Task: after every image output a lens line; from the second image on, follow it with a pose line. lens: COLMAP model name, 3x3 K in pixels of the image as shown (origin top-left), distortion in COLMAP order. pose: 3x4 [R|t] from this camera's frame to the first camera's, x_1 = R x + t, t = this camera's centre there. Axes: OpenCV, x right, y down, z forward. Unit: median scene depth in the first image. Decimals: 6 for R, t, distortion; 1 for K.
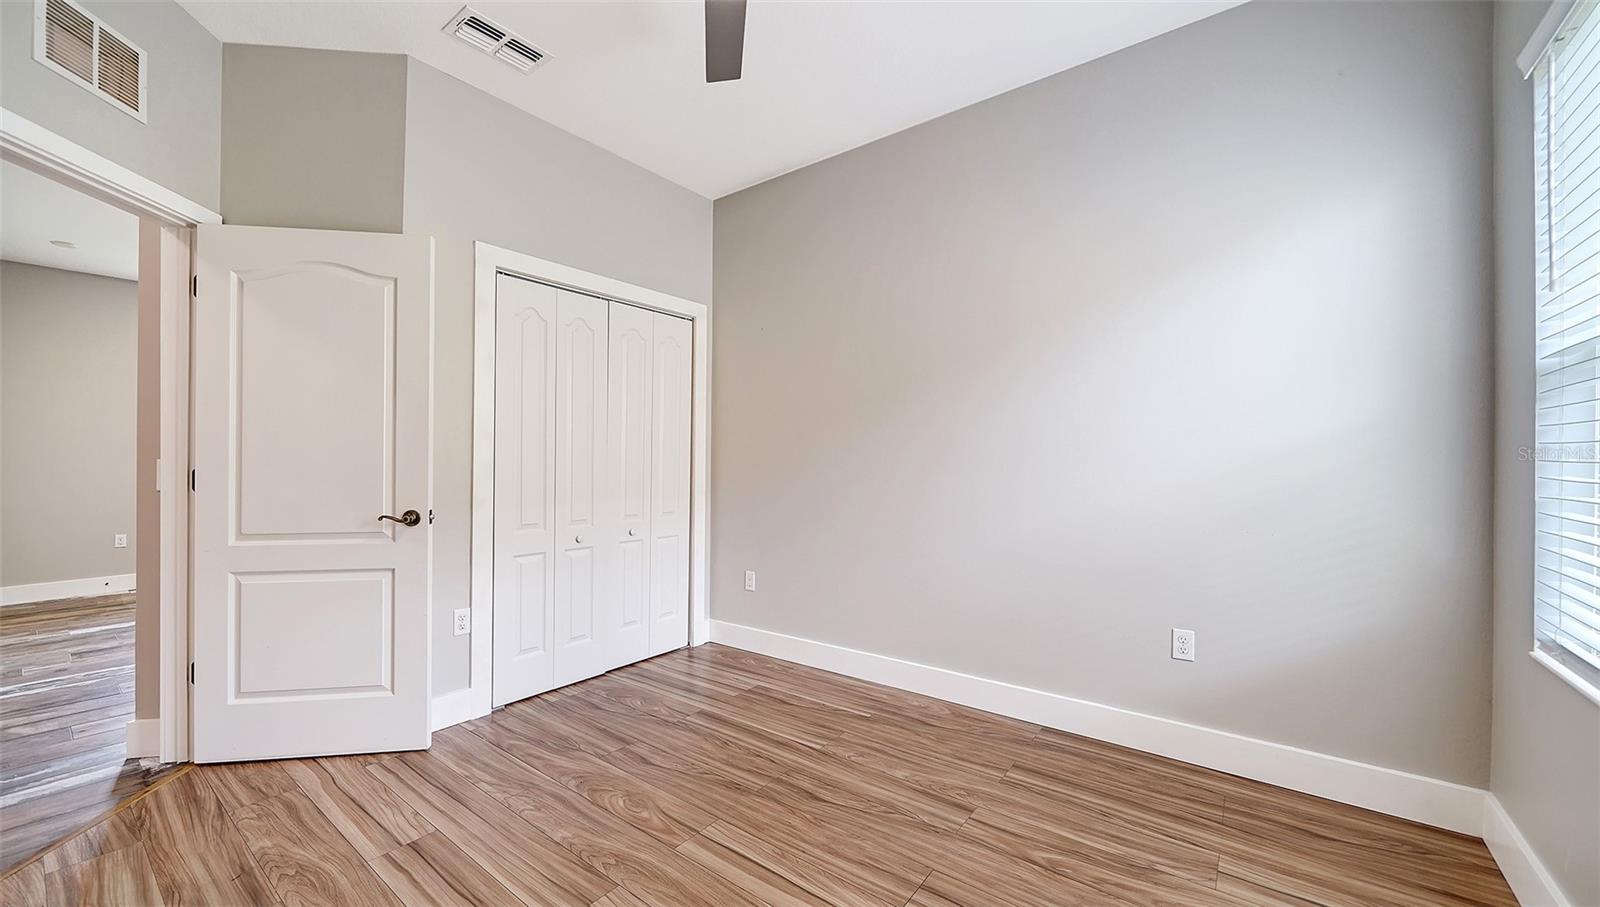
lens RADIAL K [[614.2, 0, 794.2], [0, 614.2, 461.3], [0, 0, 1]] dist [-0.008281, 0.000213]
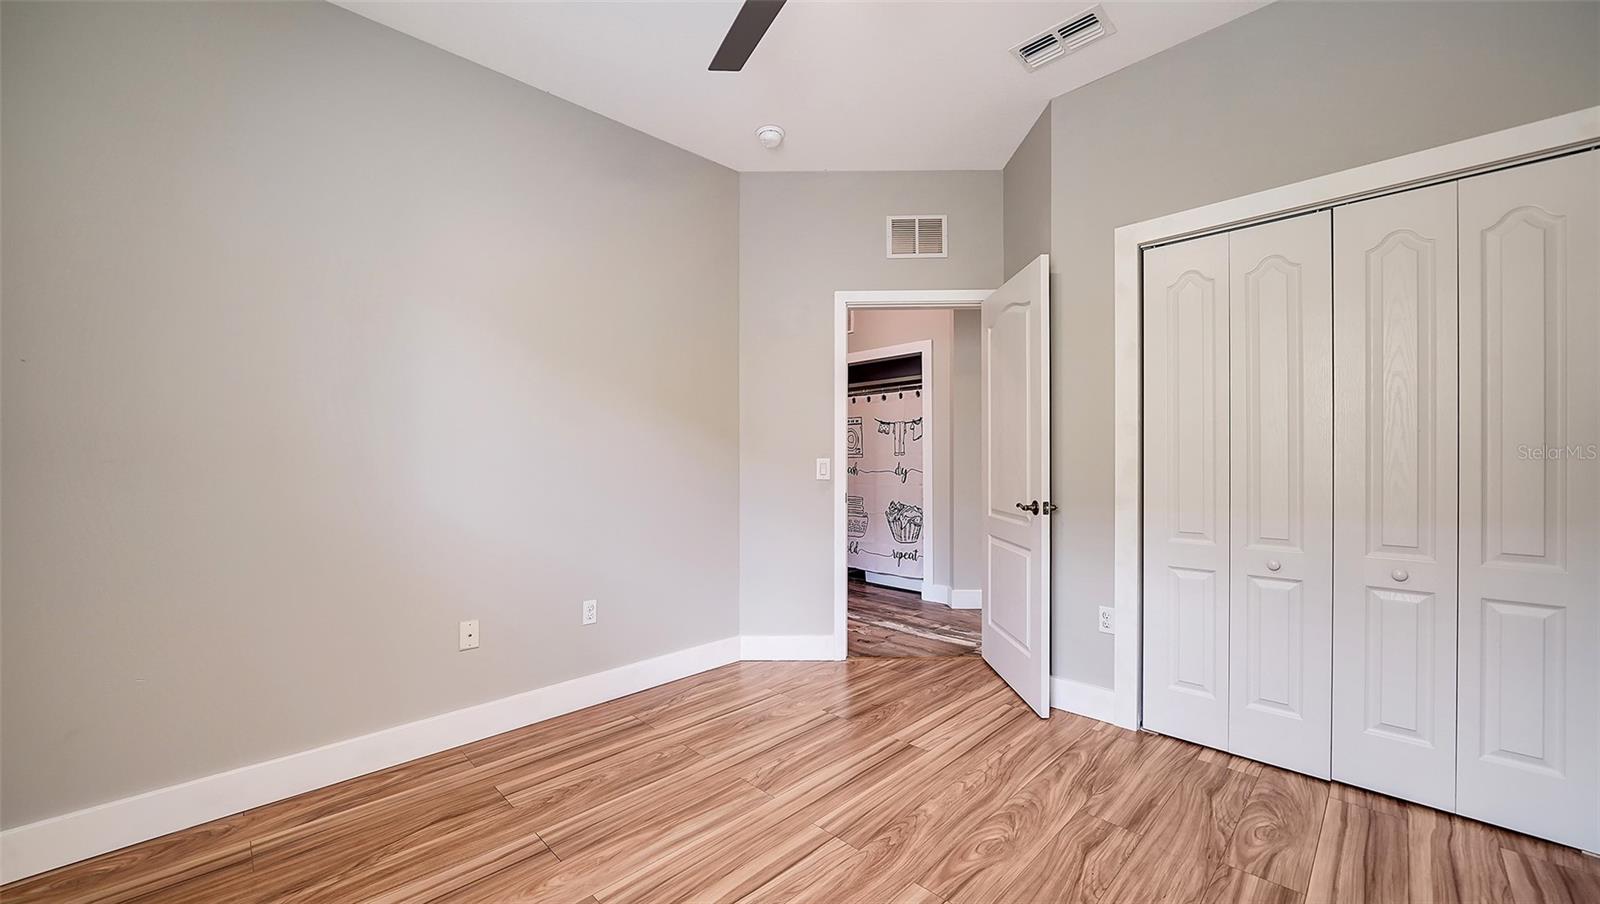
lens RADIAL K [[609.4, 0, 803.2], [0, 609.4, 442.1], [0, 0, 1]] dist [-0.001187, -0.000228]
pose [[-0.139305, -0.023046, -0.989981, 0.528113], [0.011189, 0.999629, -0.024845, -0.006228], [0.990186, -0.014538, -0.138995, 0.683324]]
